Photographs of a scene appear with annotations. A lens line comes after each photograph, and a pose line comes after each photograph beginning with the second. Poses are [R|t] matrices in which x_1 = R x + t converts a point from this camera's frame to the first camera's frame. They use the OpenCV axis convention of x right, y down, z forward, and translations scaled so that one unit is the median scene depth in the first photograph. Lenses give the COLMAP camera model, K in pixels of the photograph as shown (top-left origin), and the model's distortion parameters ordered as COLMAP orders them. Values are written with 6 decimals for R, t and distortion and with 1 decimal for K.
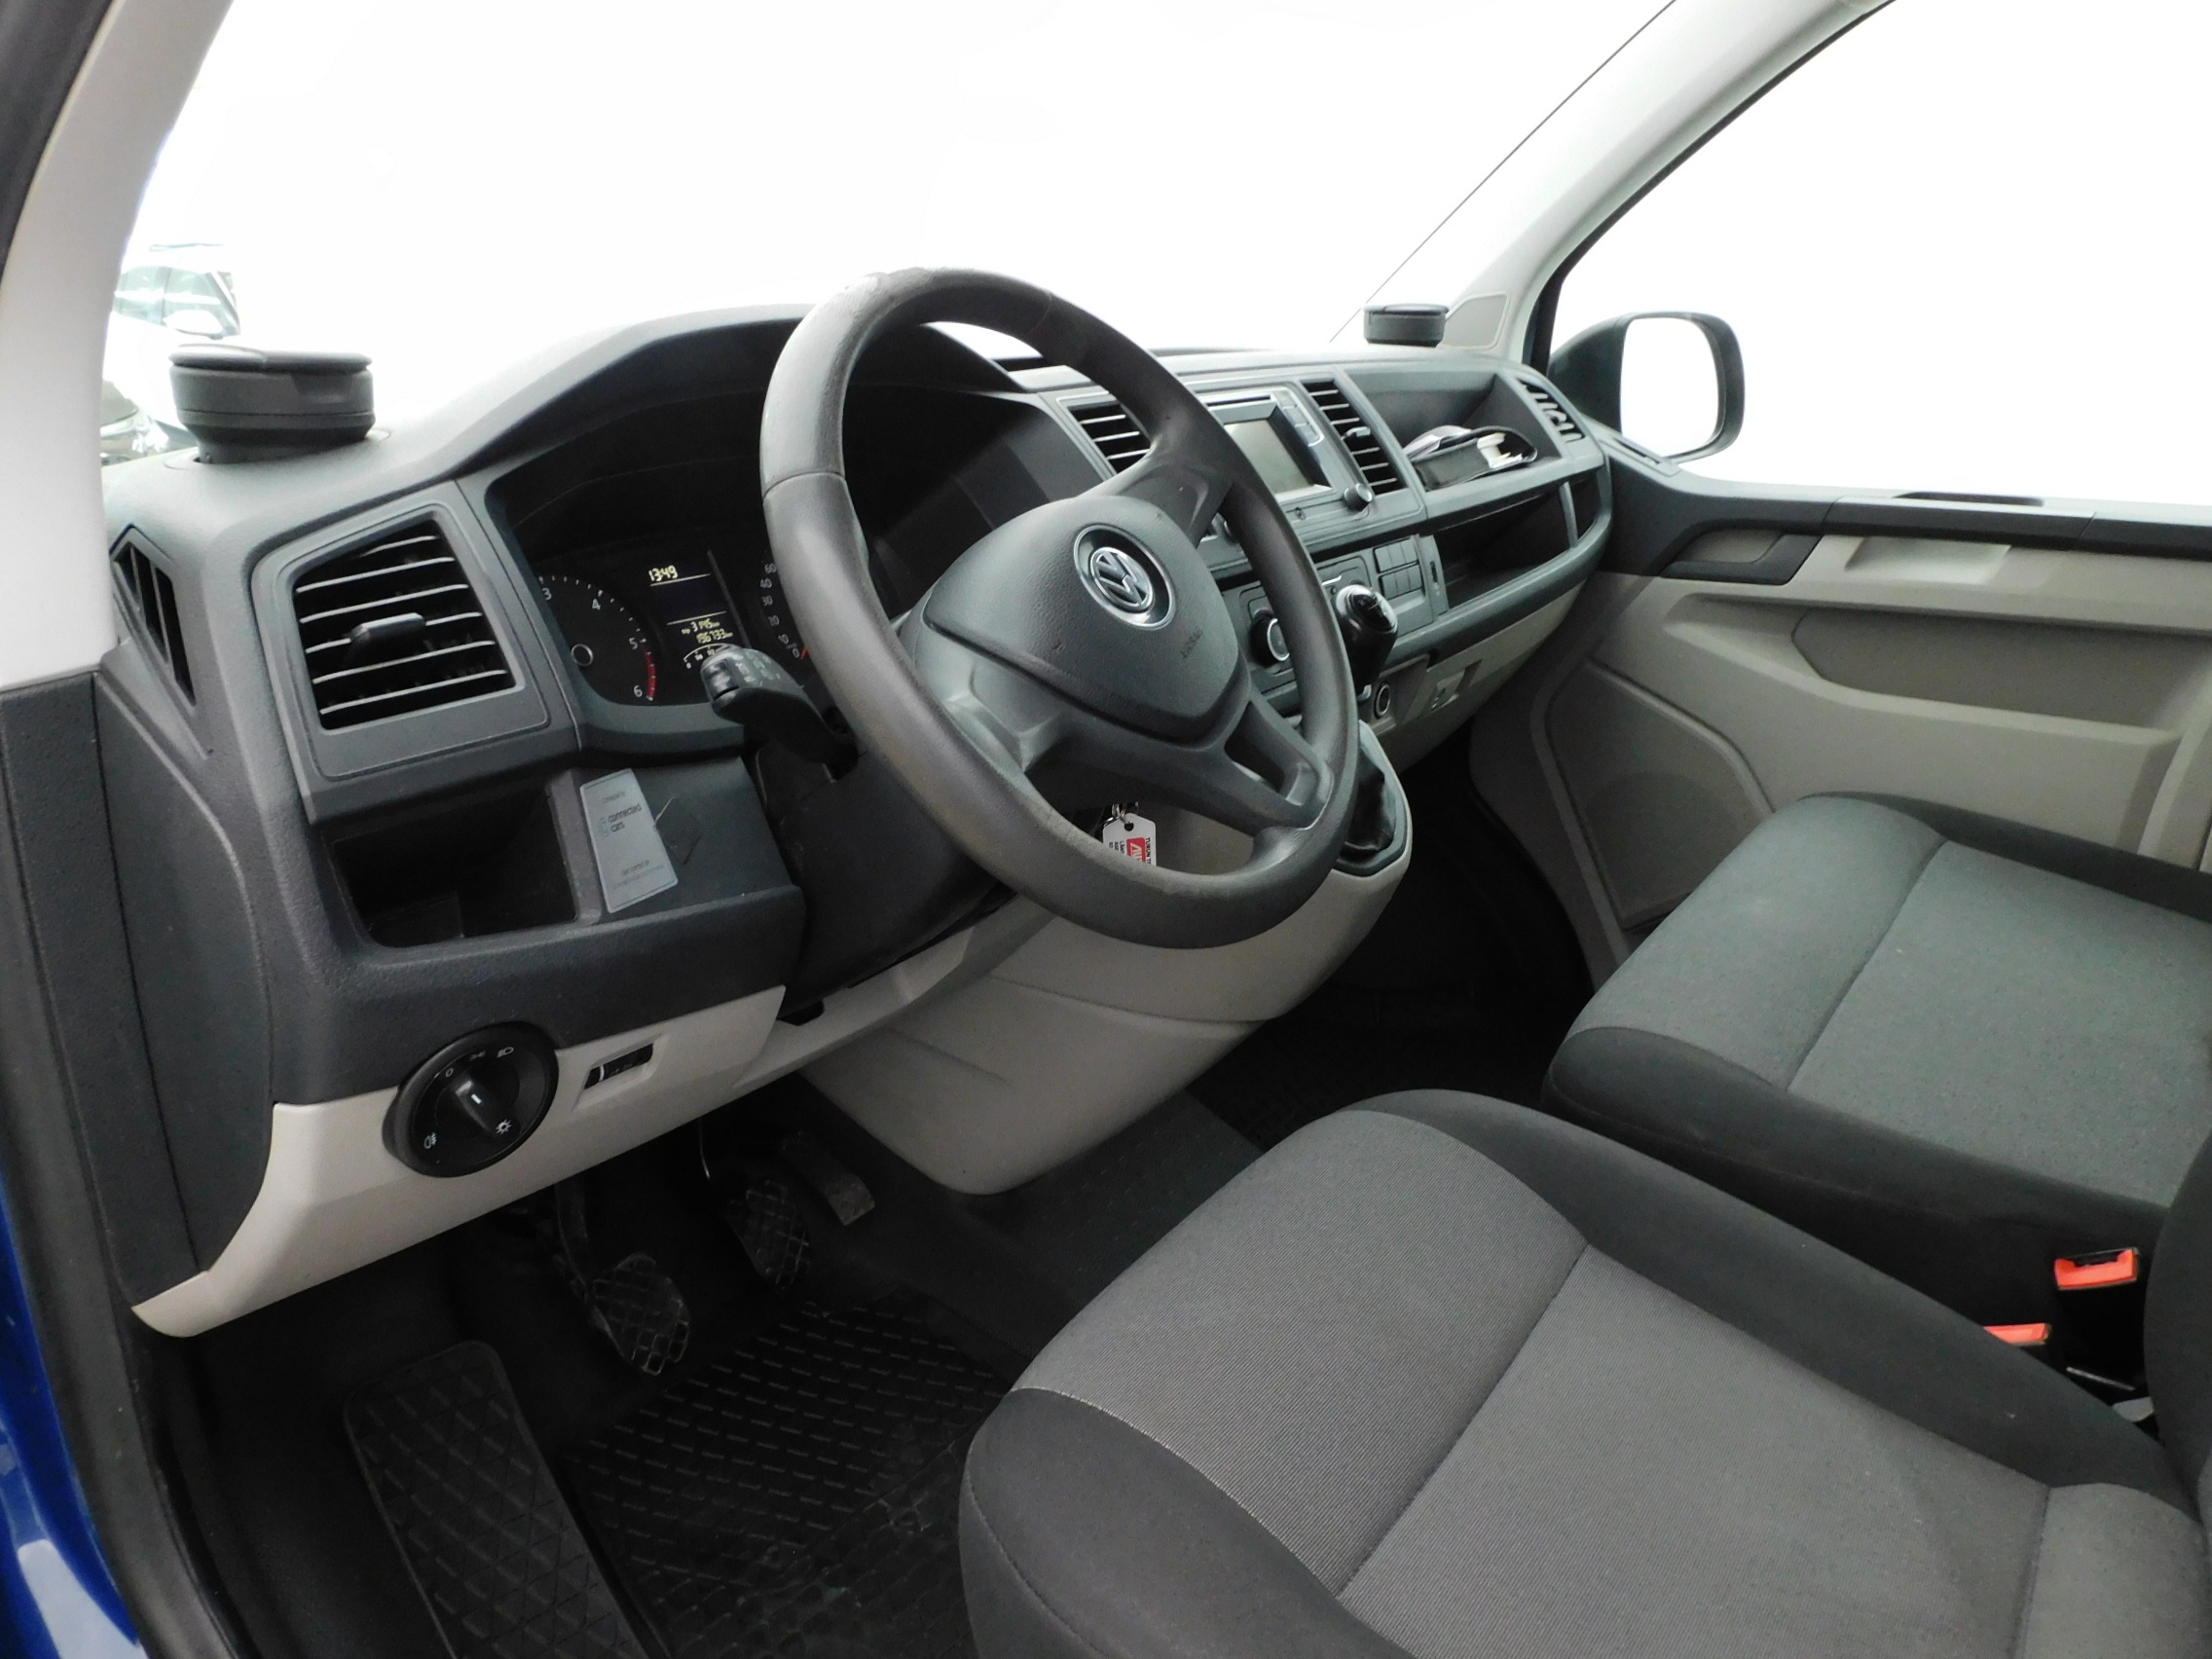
lens RADIAL K [[1559.7, 0, 1105.9], [0, 1559.7, 827.8], [0, 0, 1]] dist [-0.004672, 0.000162]
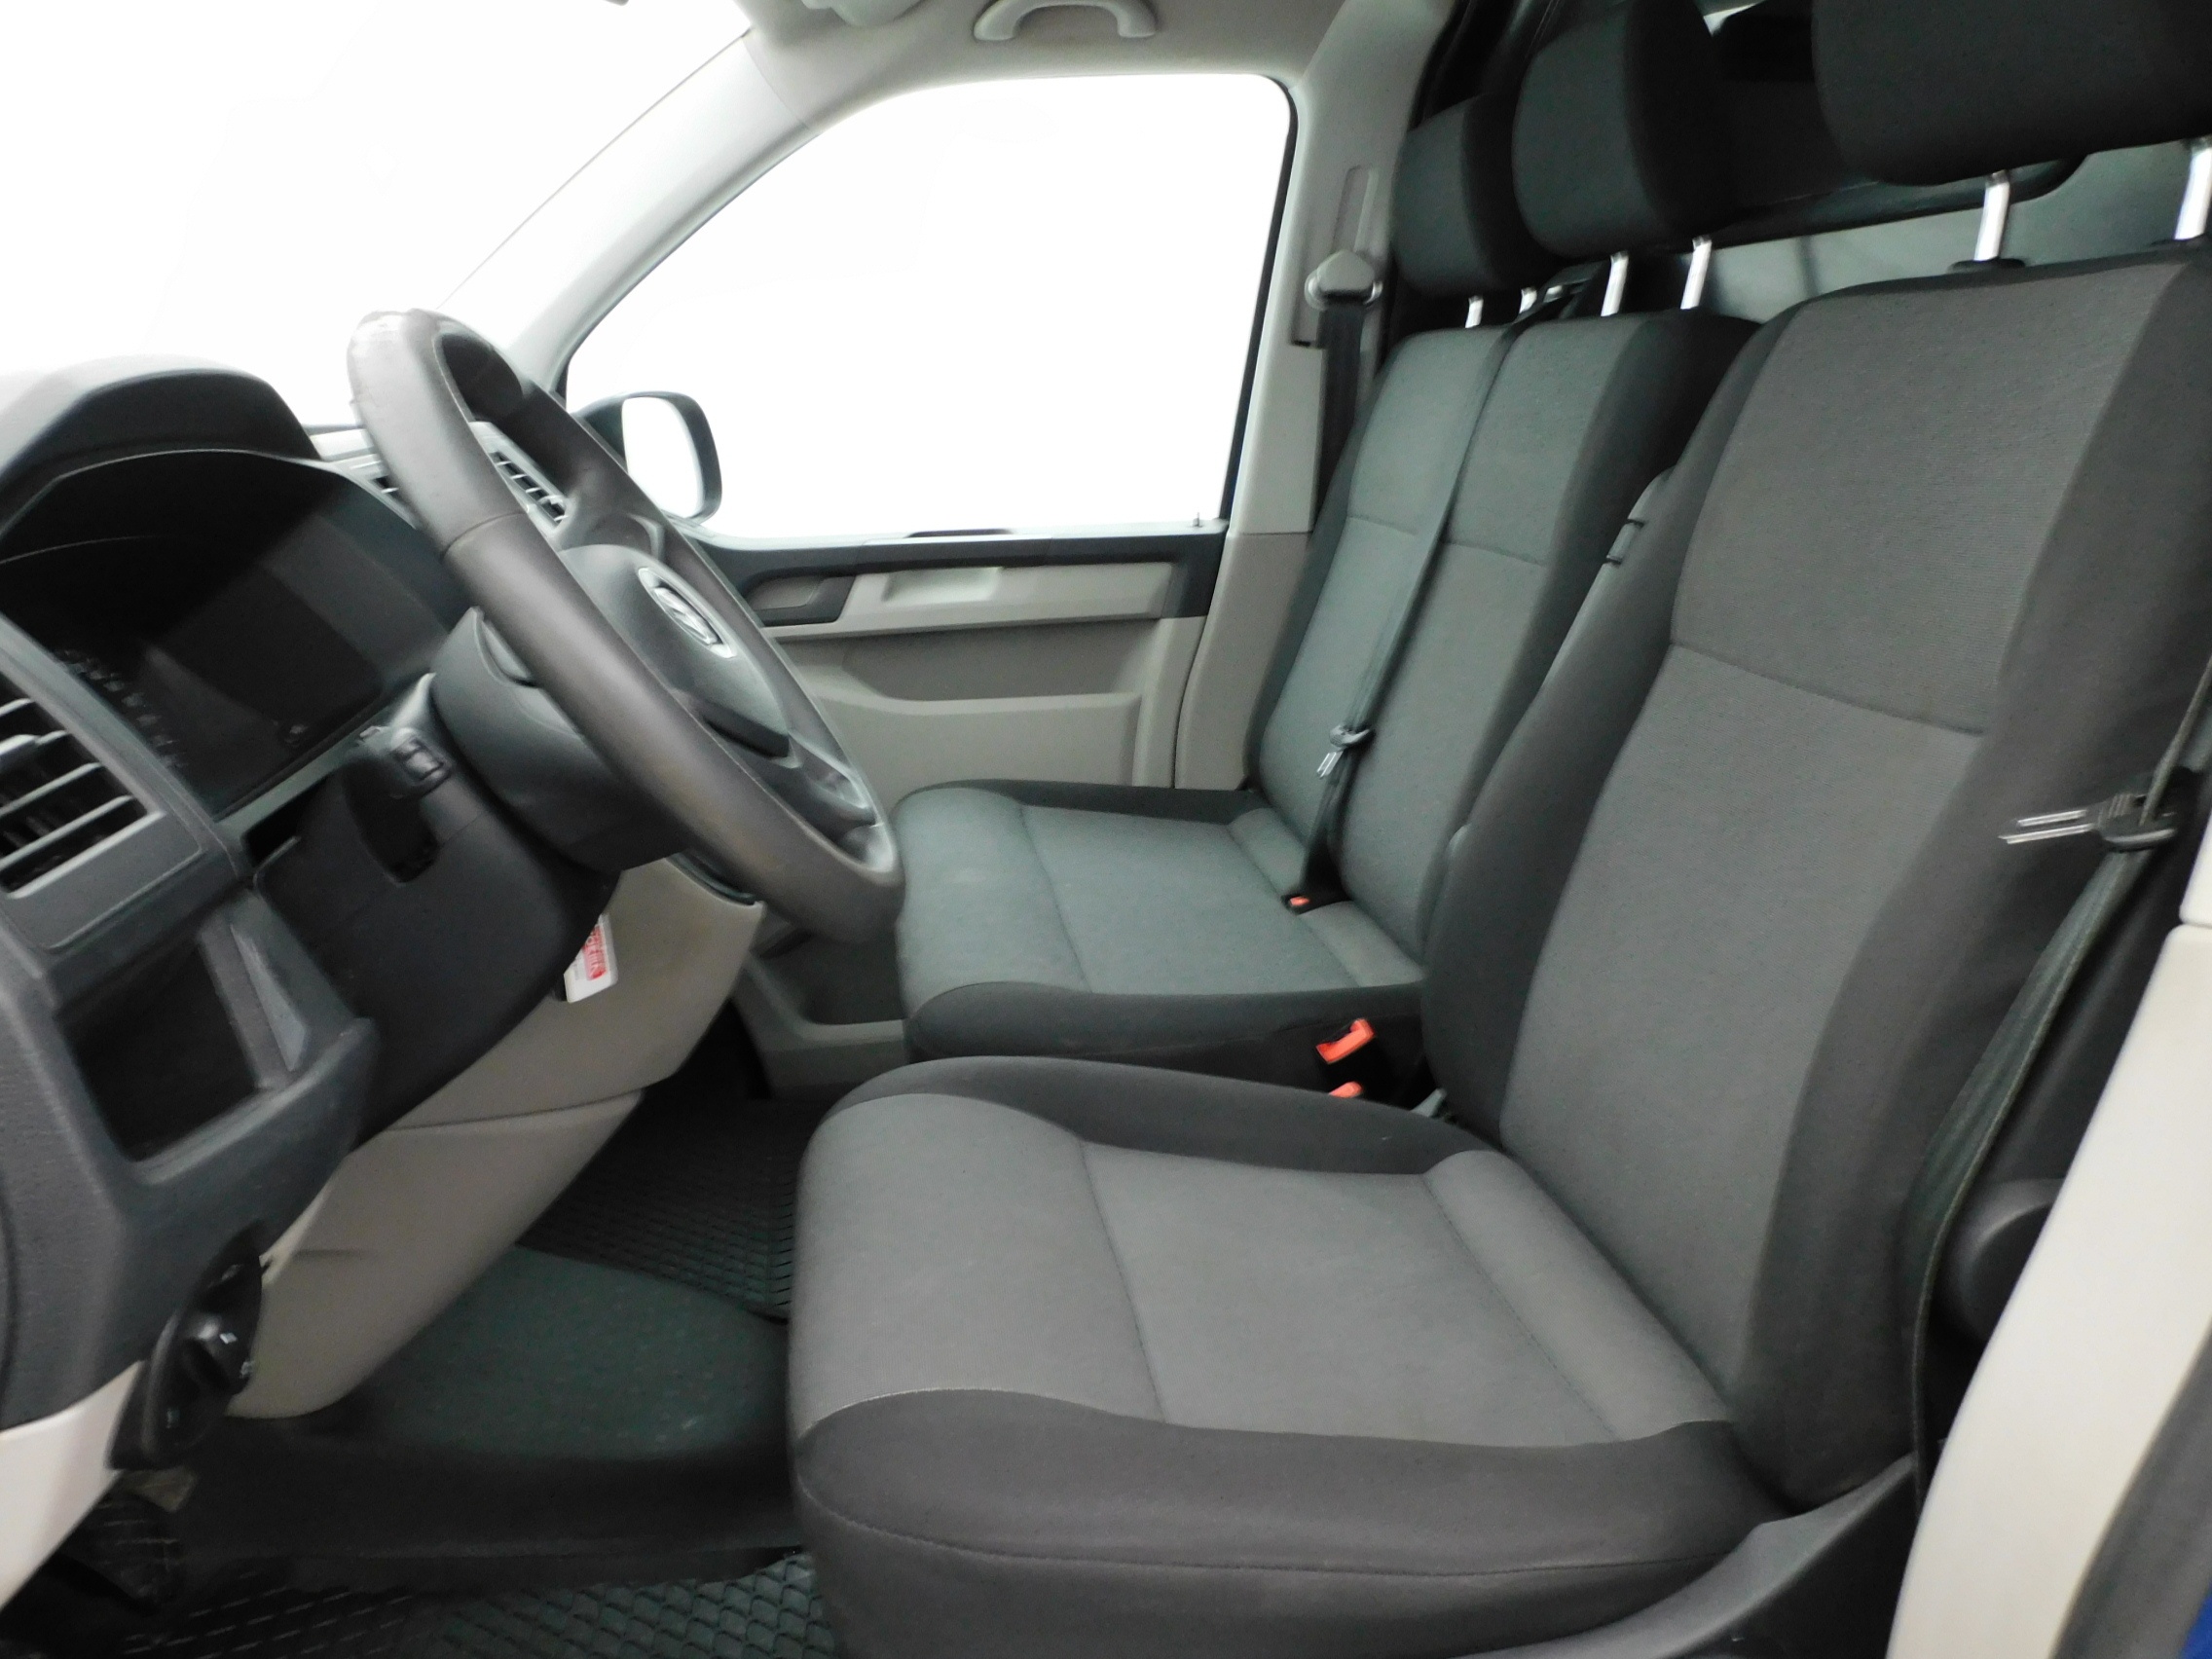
lens RADIAL K [[1559.7, 0, 1104.7], [0, 1559.7, 832.3], [0, 0, 1]] dist [-0.004672, 0.000162]
pose [[0.718073, -0.197385, 0.667390, -0.237050], [0.235038, 0.971377, 0.034404, 0.002008], [-0.655079, 0.132158, 0.743913, 0.043749]]
